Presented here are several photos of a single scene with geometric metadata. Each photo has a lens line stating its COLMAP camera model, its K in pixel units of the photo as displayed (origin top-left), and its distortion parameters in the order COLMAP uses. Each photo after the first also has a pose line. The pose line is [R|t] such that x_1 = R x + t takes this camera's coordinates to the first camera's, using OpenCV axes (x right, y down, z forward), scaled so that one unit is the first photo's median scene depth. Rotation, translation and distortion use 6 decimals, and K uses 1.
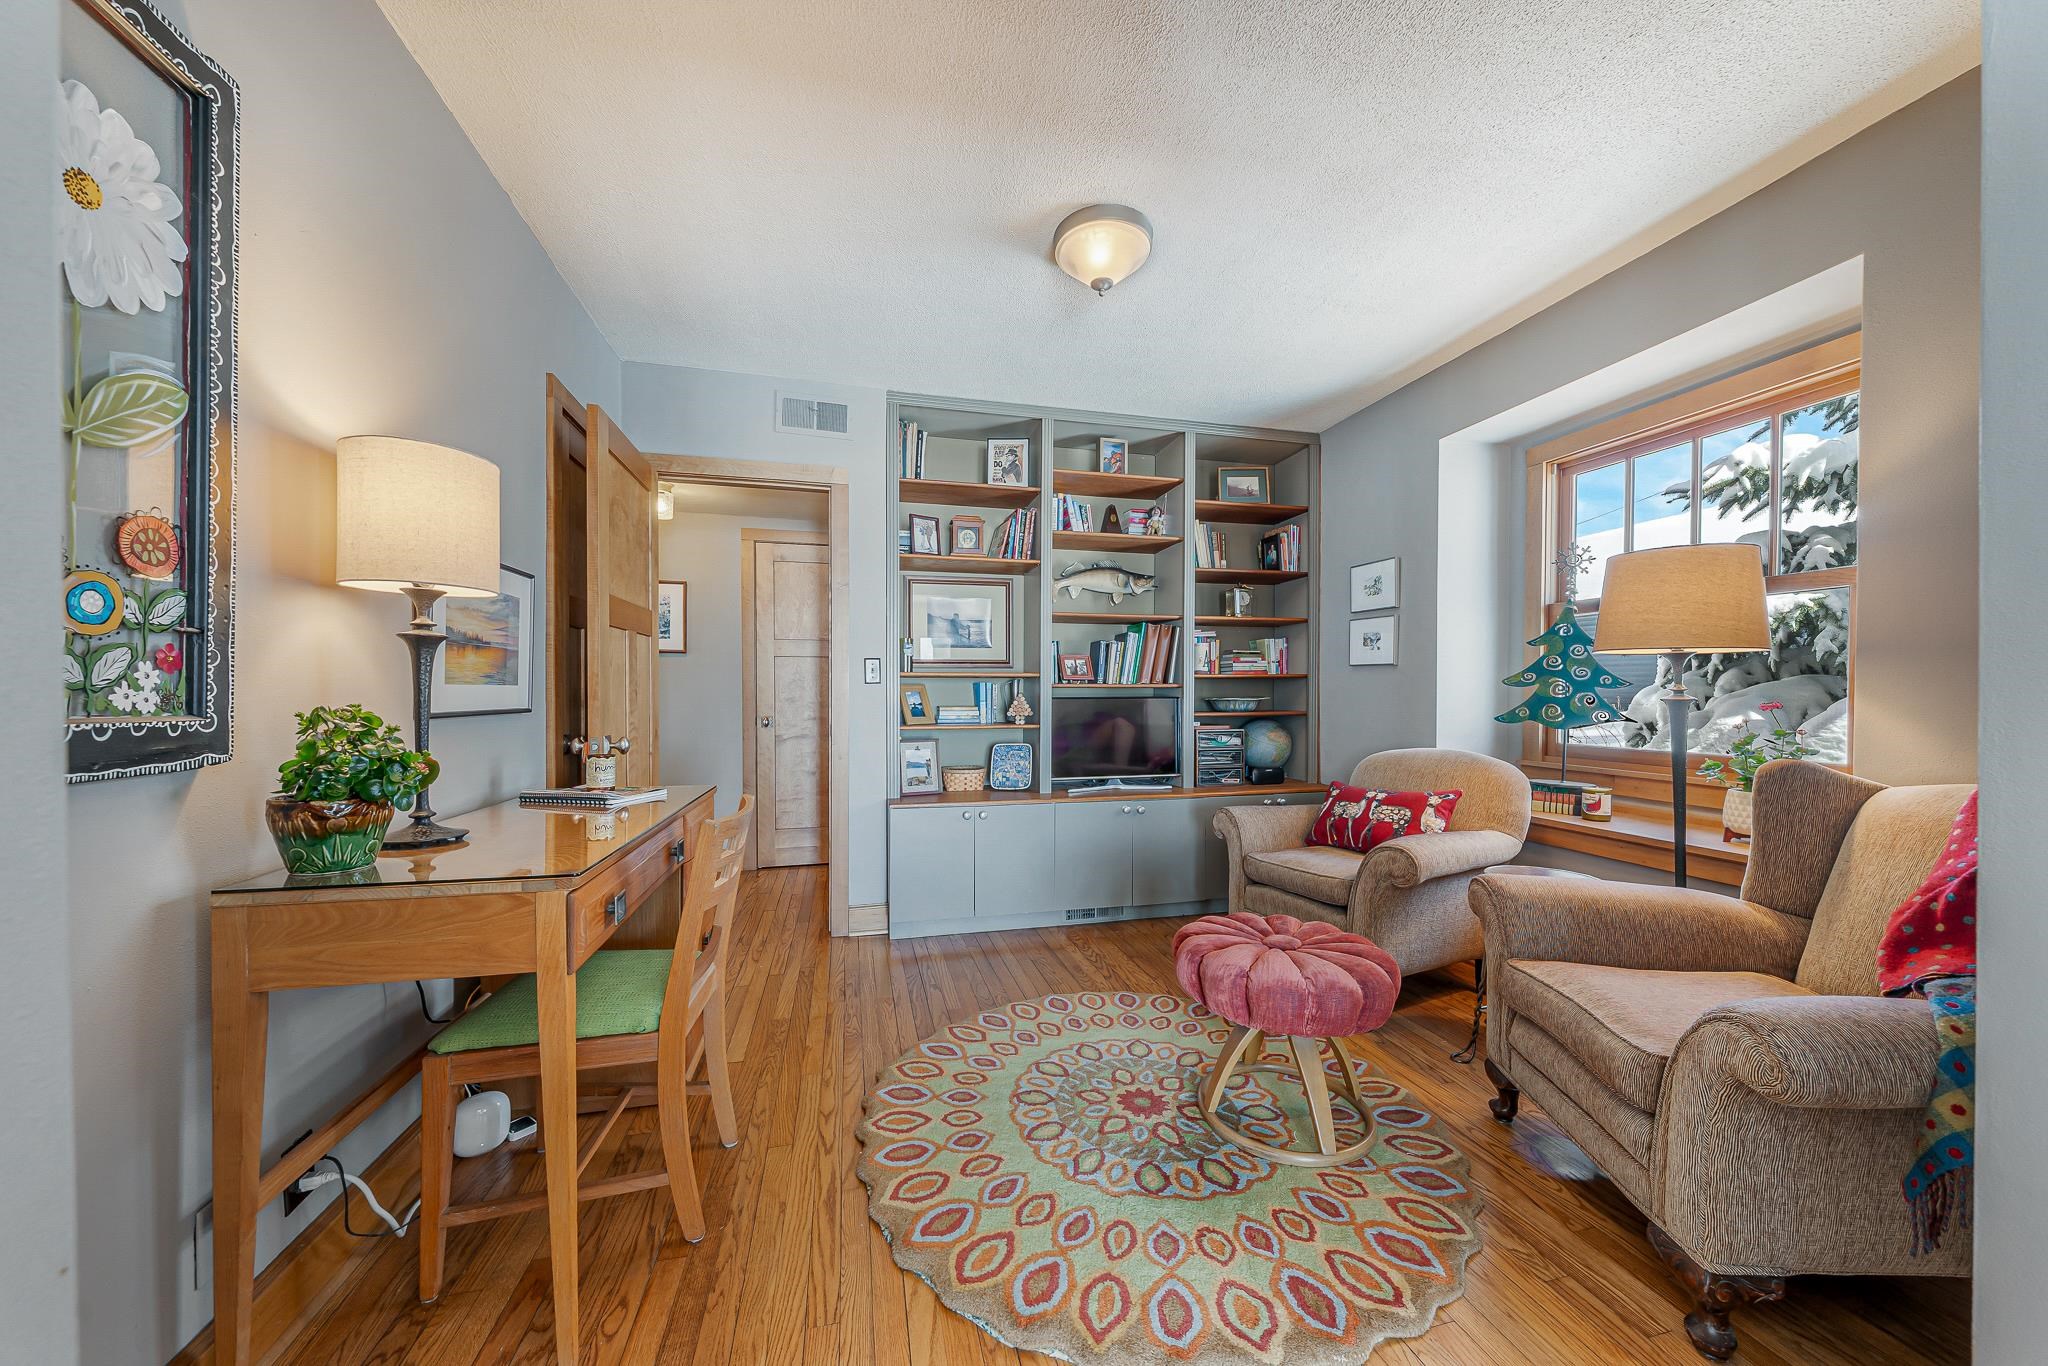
lens RADIAL K [[710.2, 0, 1031.7], [0, 710.2, 692.4], [0, 0, 1]] dist [-0.001403, -0.000071]
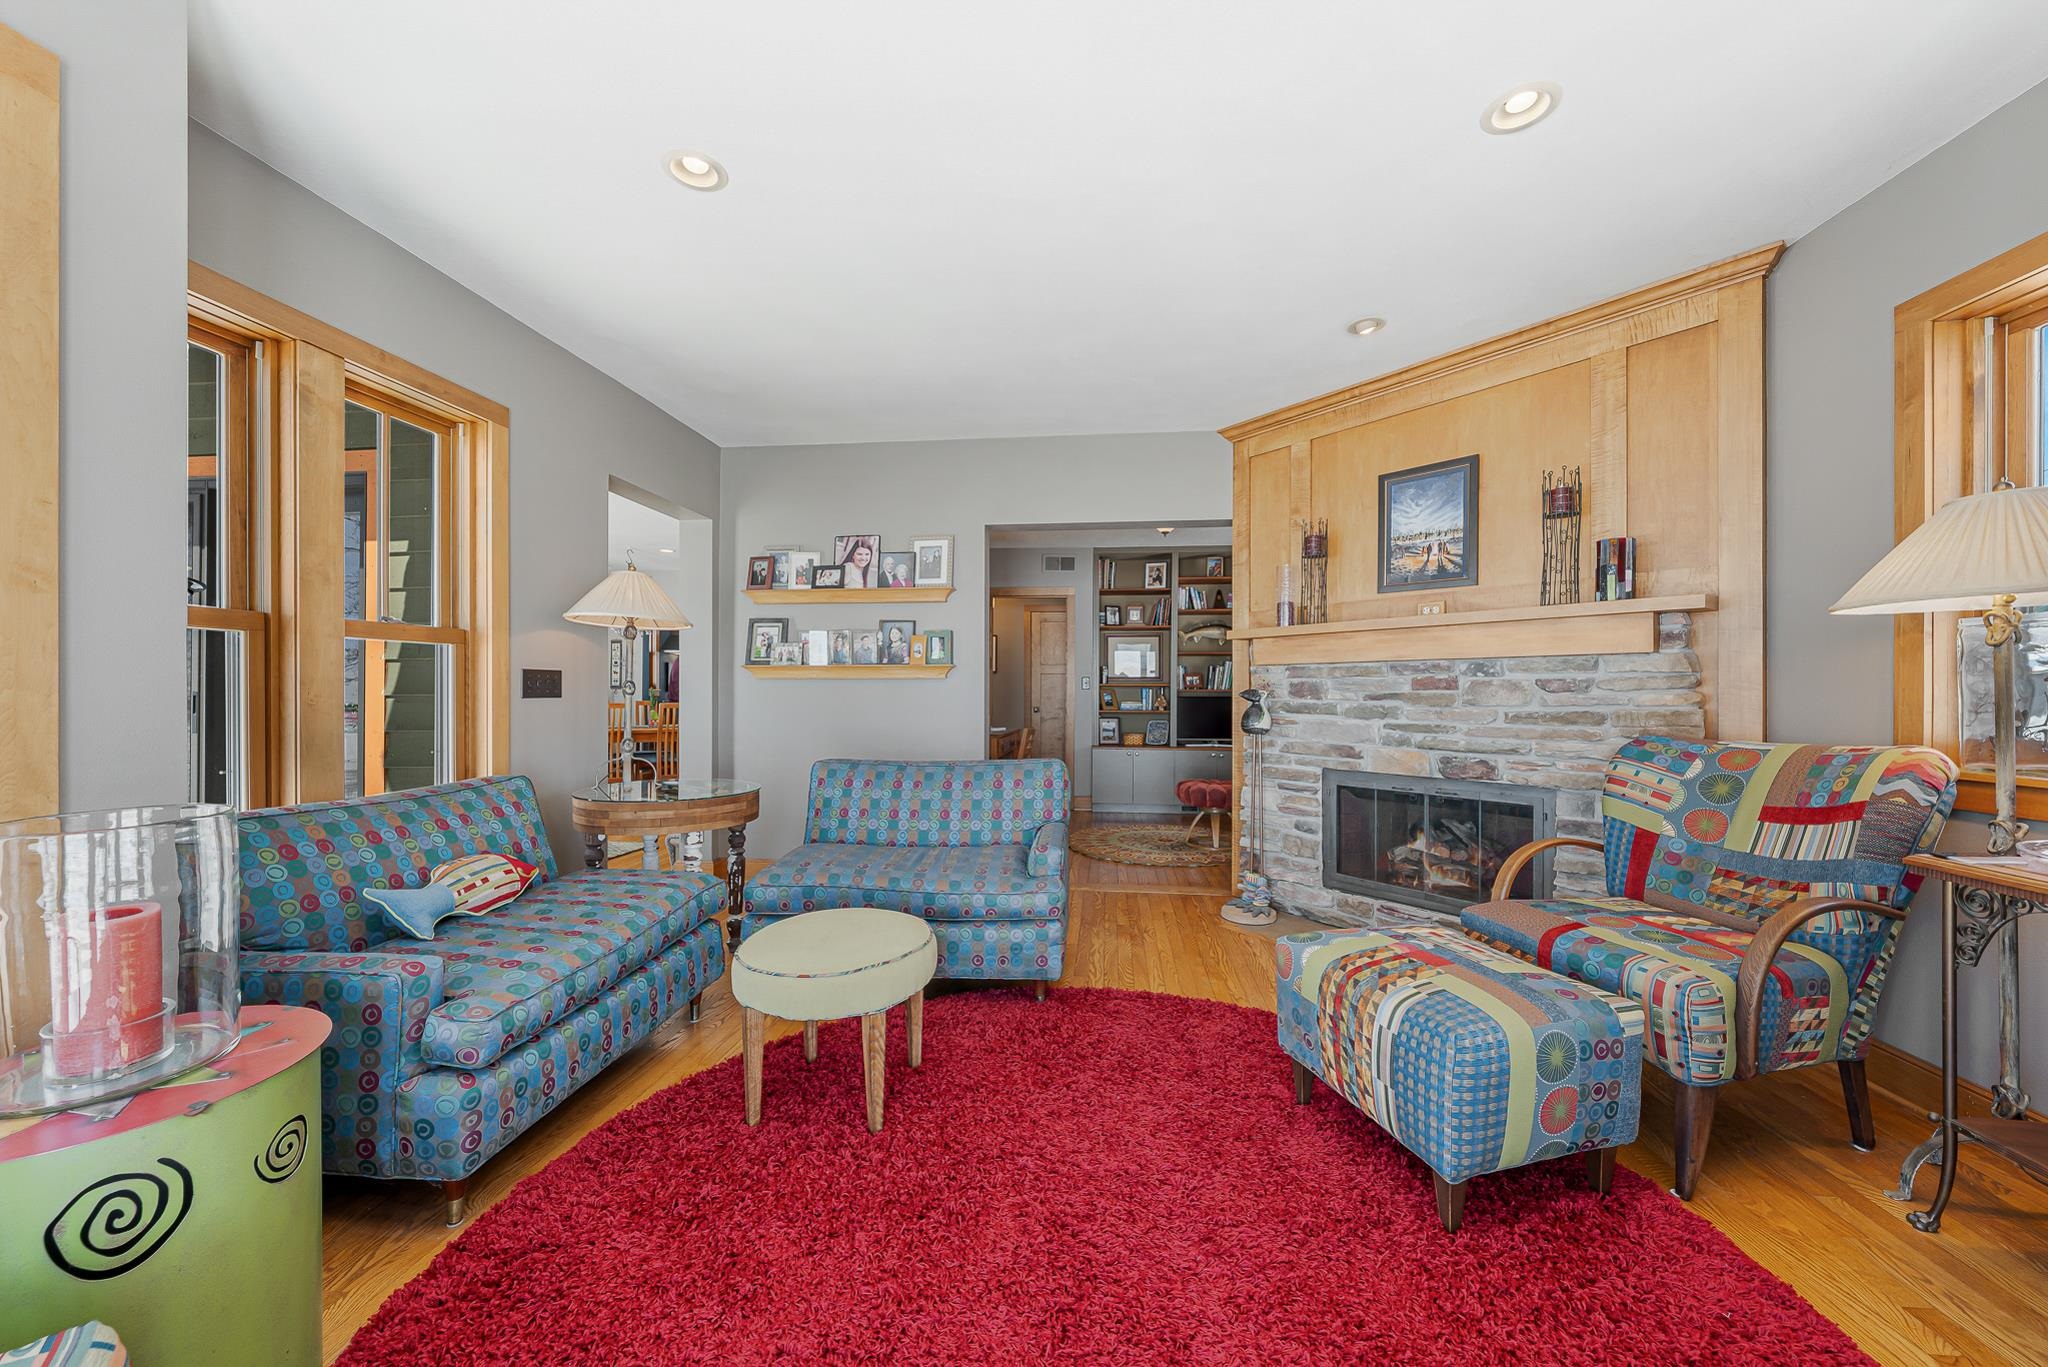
lens RADIAL K [[767.6, 0, 1024.4], [0, 767.6, 681.7], [0, 0, 1]] dist [-0.000238, -0.000001]
pose [[0.946812, 0.002734, -0.321776, 0.302146], [-0.002280, 0.999996, 0.001787, -0.036815], [0.321779, -0.000958, 0.946814, -1.095238]]
